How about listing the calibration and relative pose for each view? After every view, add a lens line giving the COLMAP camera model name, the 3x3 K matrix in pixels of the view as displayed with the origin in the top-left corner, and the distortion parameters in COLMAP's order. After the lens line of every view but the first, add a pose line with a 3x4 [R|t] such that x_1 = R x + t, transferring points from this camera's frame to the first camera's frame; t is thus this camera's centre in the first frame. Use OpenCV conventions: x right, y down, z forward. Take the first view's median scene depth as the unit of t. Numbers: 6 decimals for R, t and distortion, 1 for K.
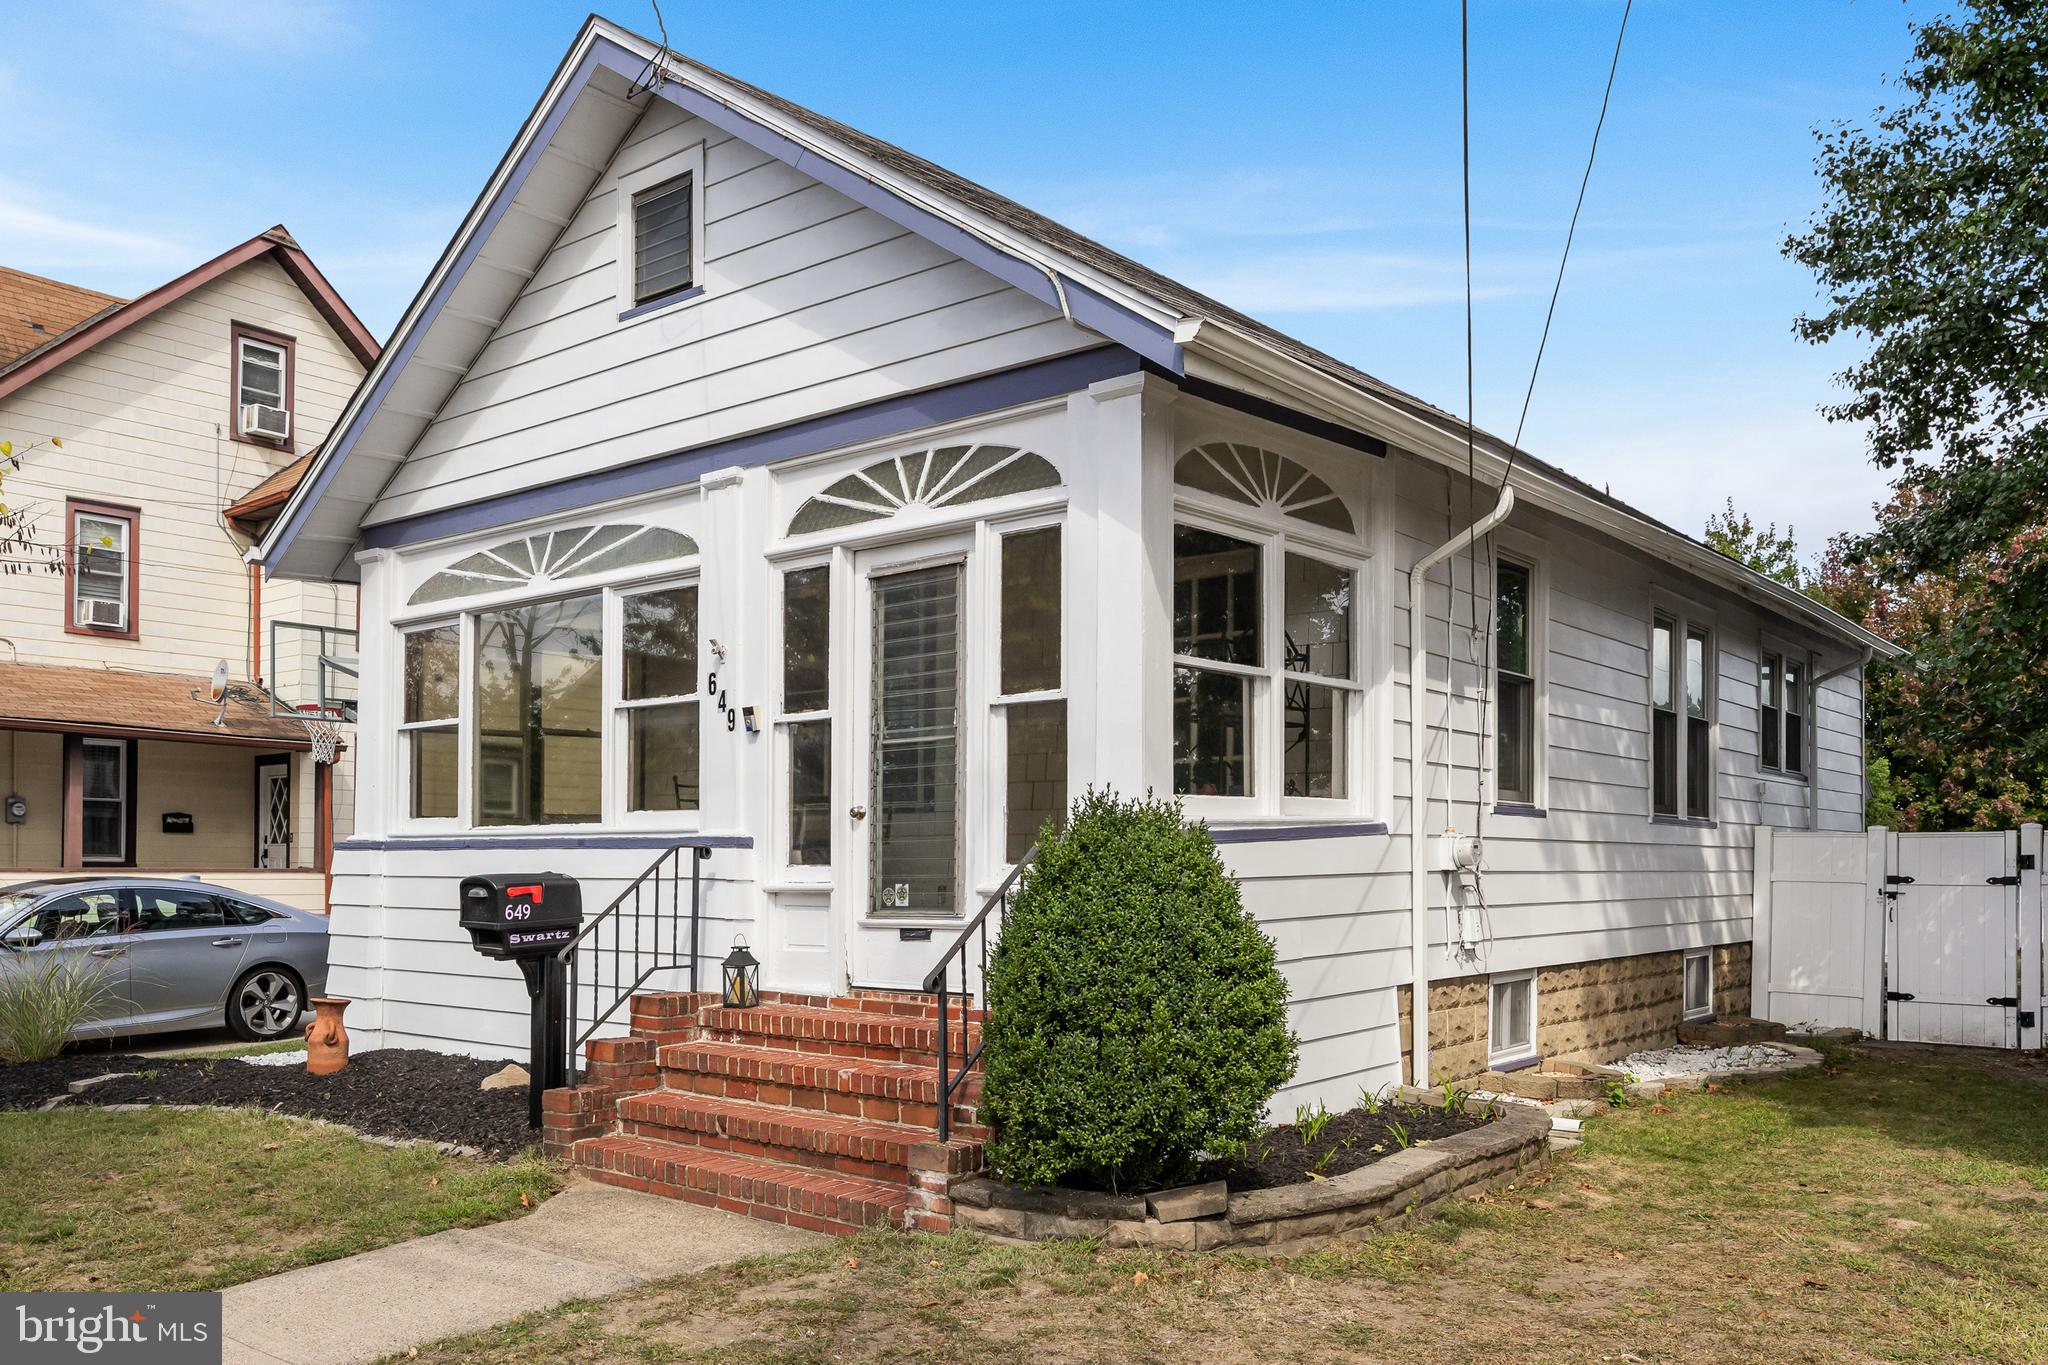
lens RADIAL K [[1555.7, 0, 988.0], [0, 1555.7, 824.3], [0, 0, 1]] dist [-0.012952, -0.003276]
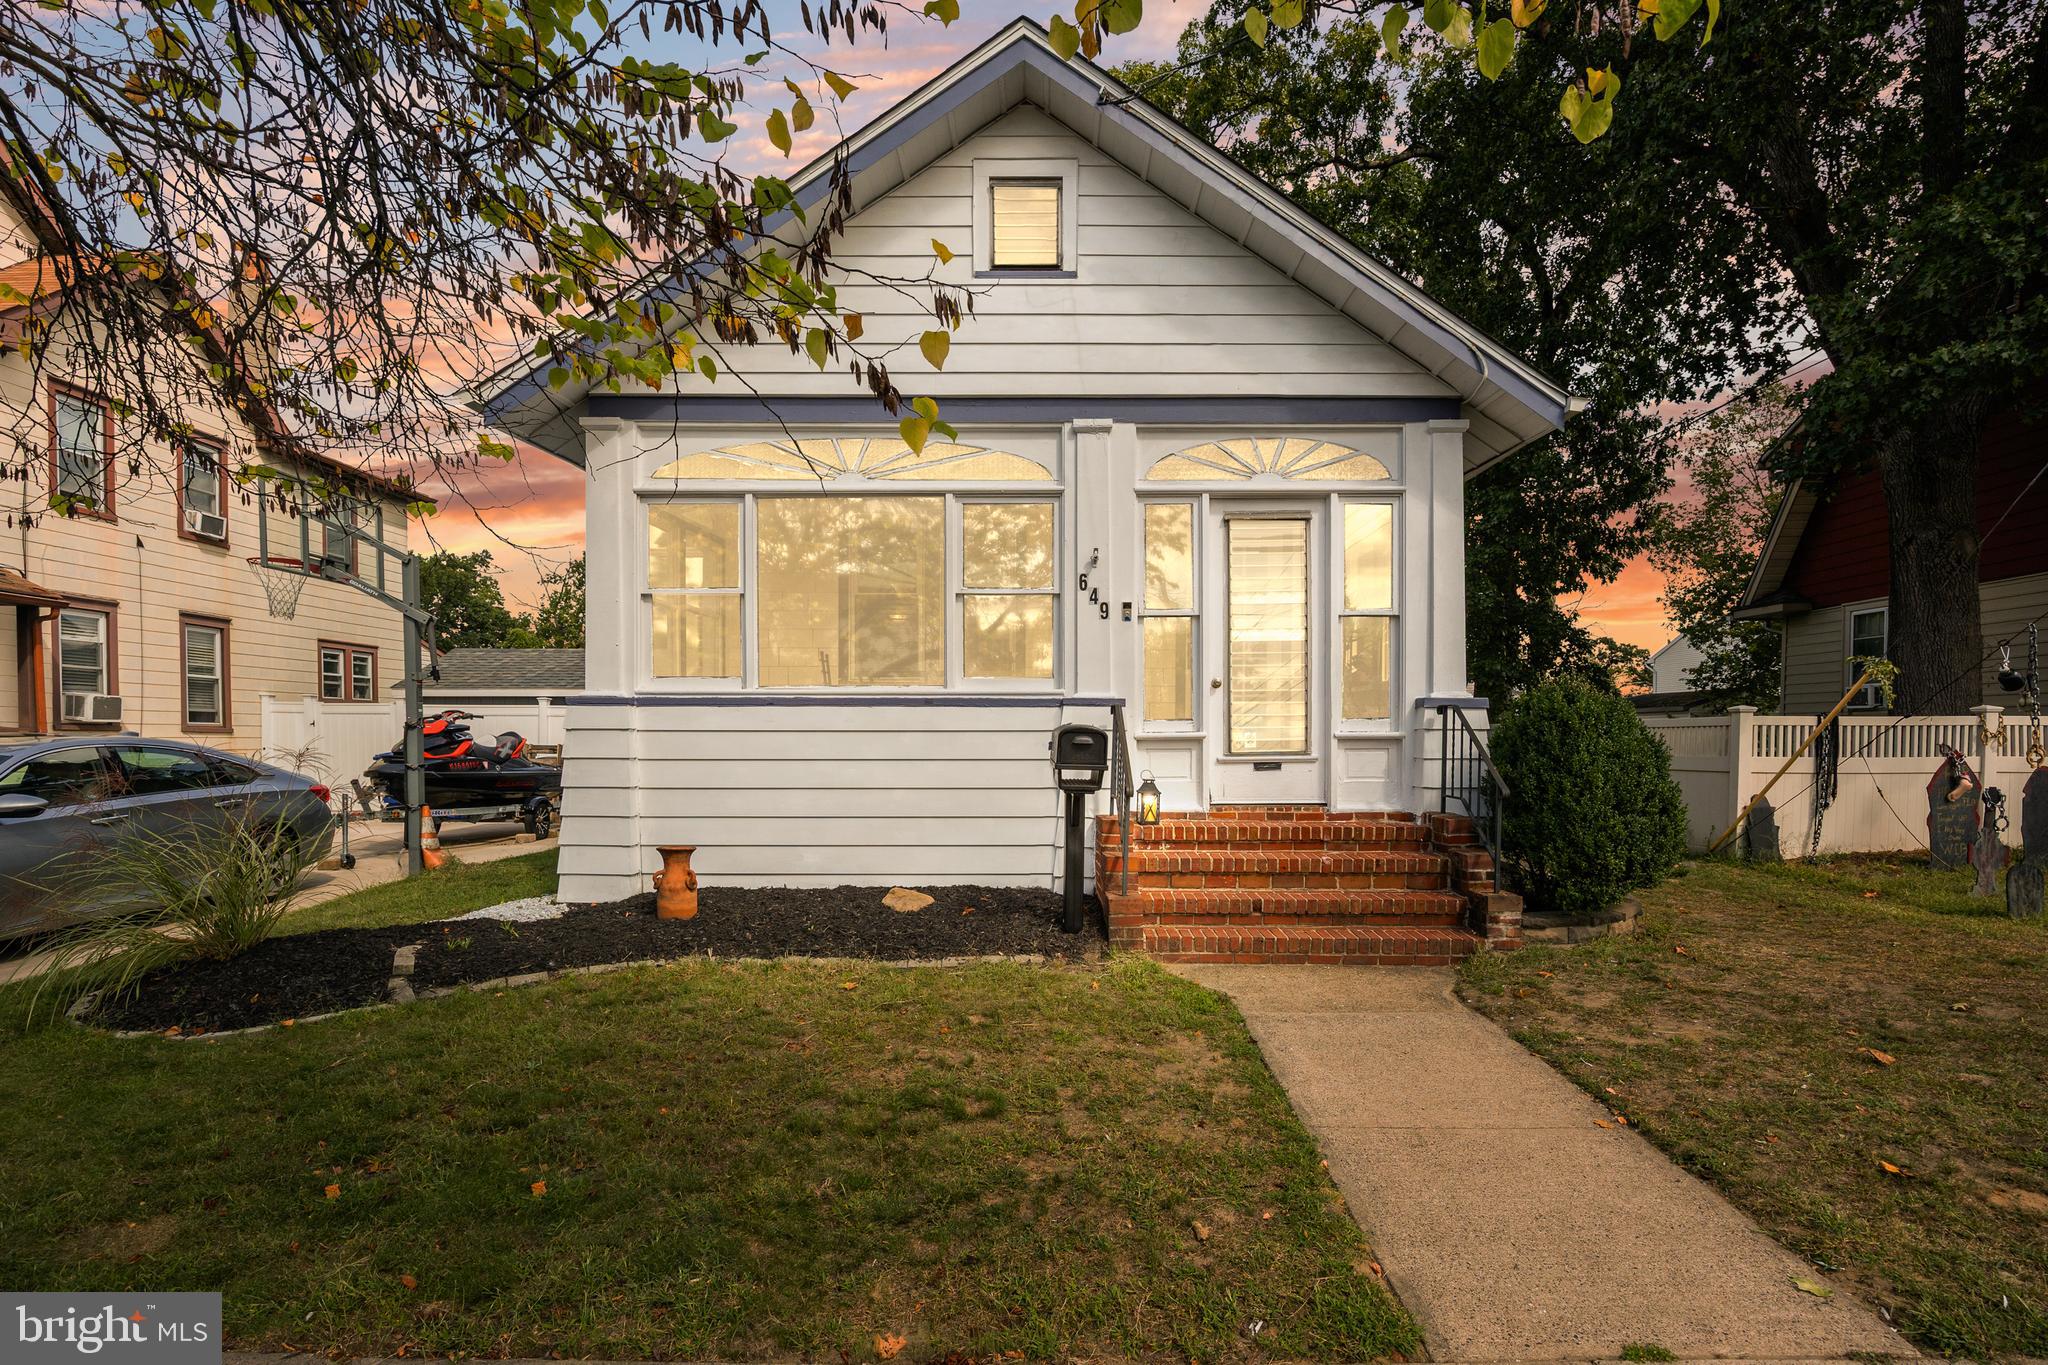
lens RADIAL K [[913.5, 0, 1013.4], [0, 913.5, 751.0], [0, 0, 1]] dist [-0.016658, -0.000117]
pose [[0.783099, -0.014916, 0.621718, -0.754495], [-0.013822, 0.999048, 0.041379, 0.022973], [-0.621744, -0.040998, 0.782147, 0.455999]]
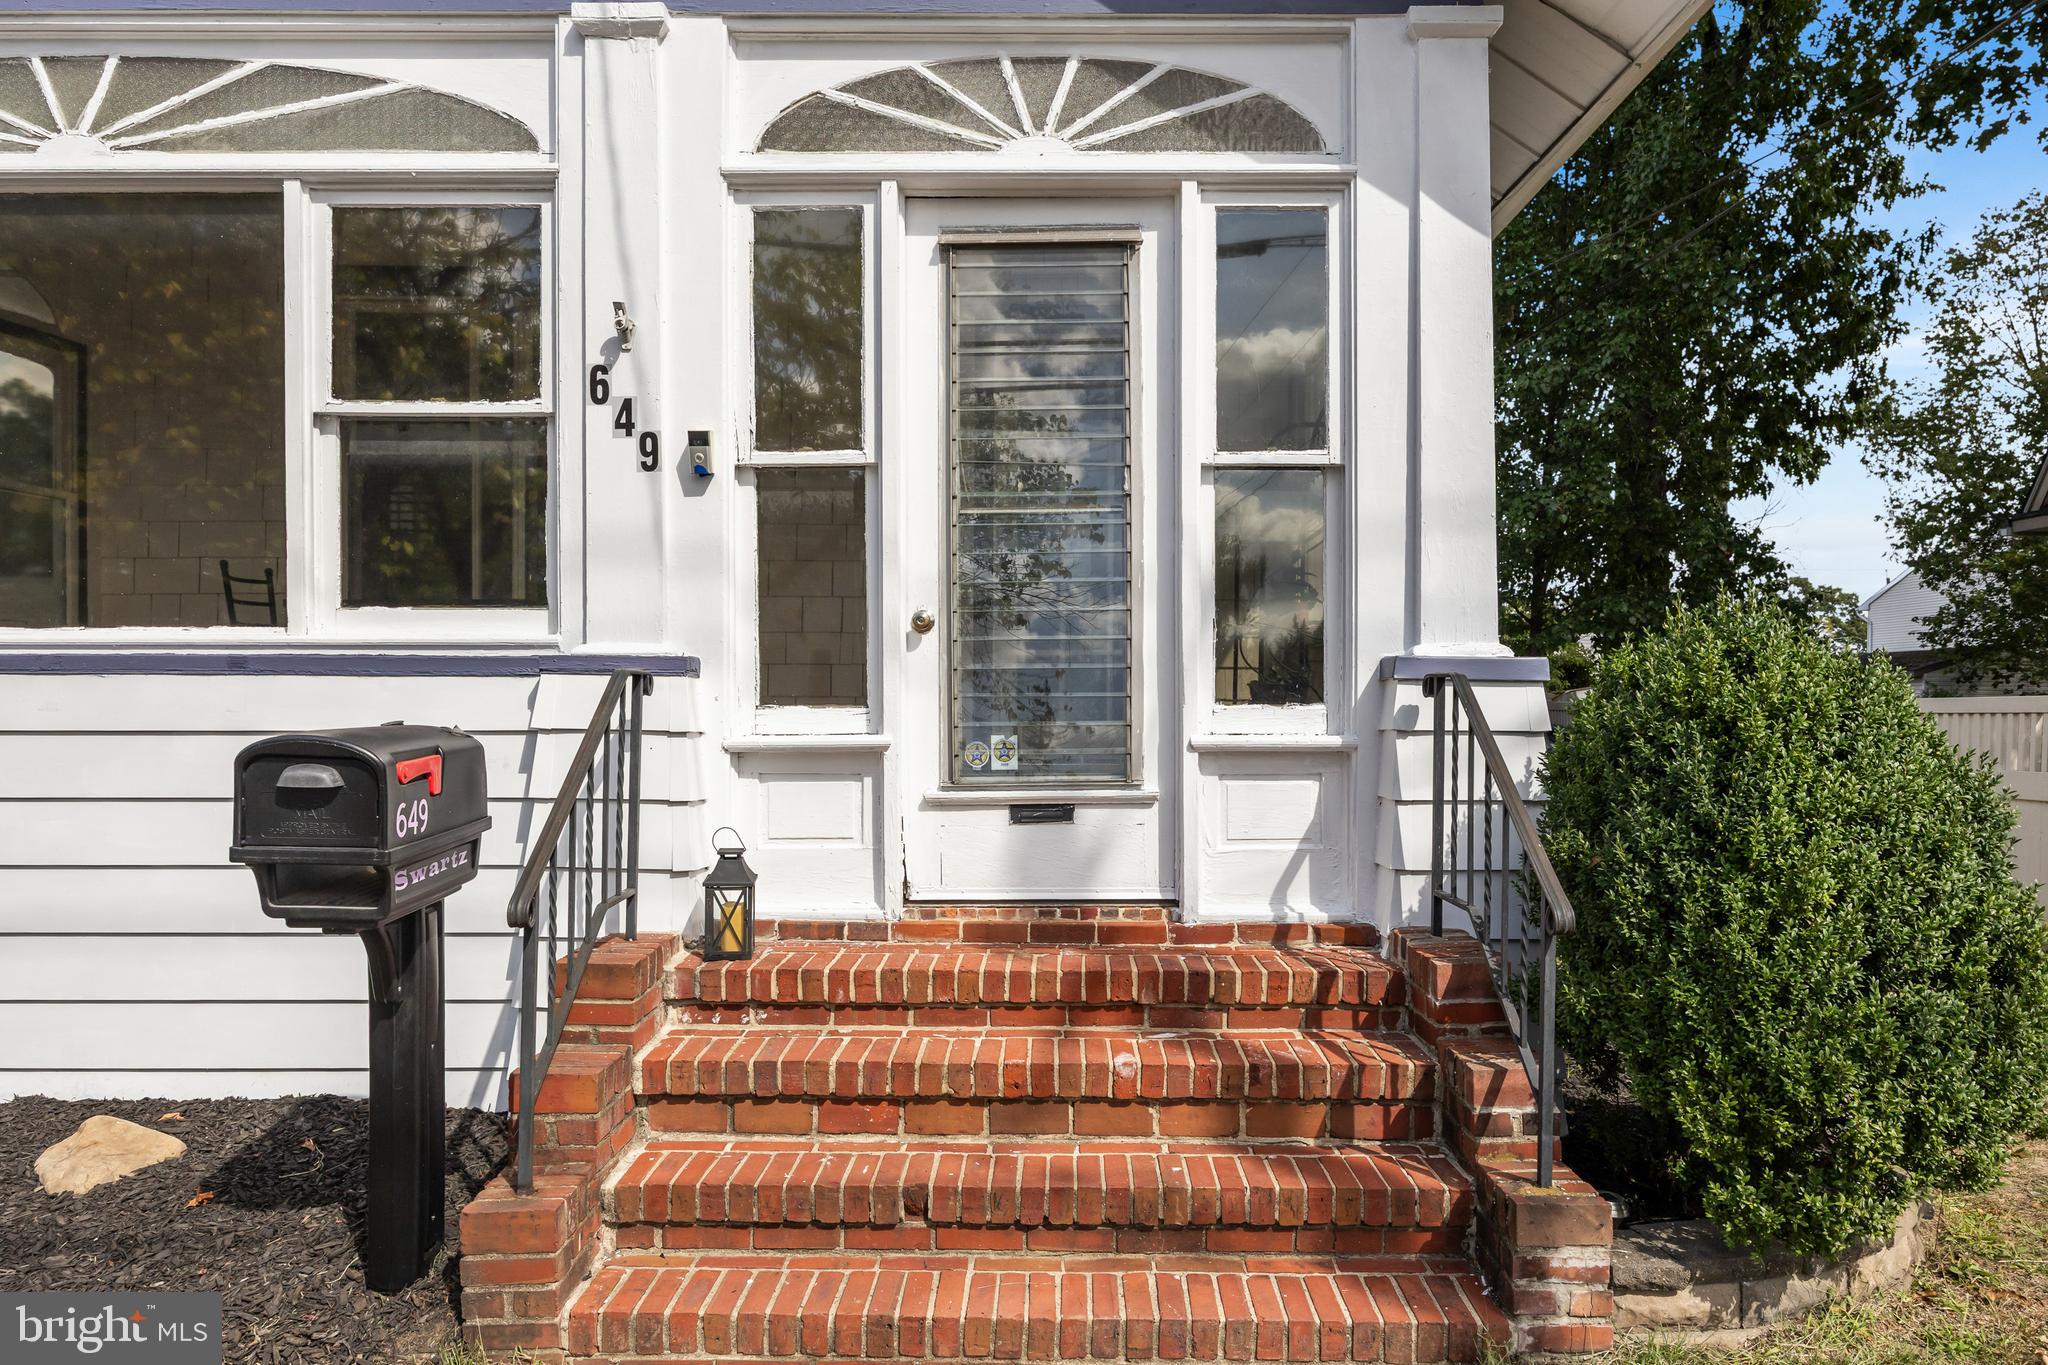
lens RADIAL K [[1215.2, 0, 1008.4], [0, 1215.2, 710.2], [0, 0, 1]] dist [-0.001871, -0.002562]
pose [[0.782083, -0.003593, 0.623165, -0.359331], [-0.016641, 0.999506, 0.026649, 0.014341], [-0.622953, -0.031212, 0.781637, 0.598167]]
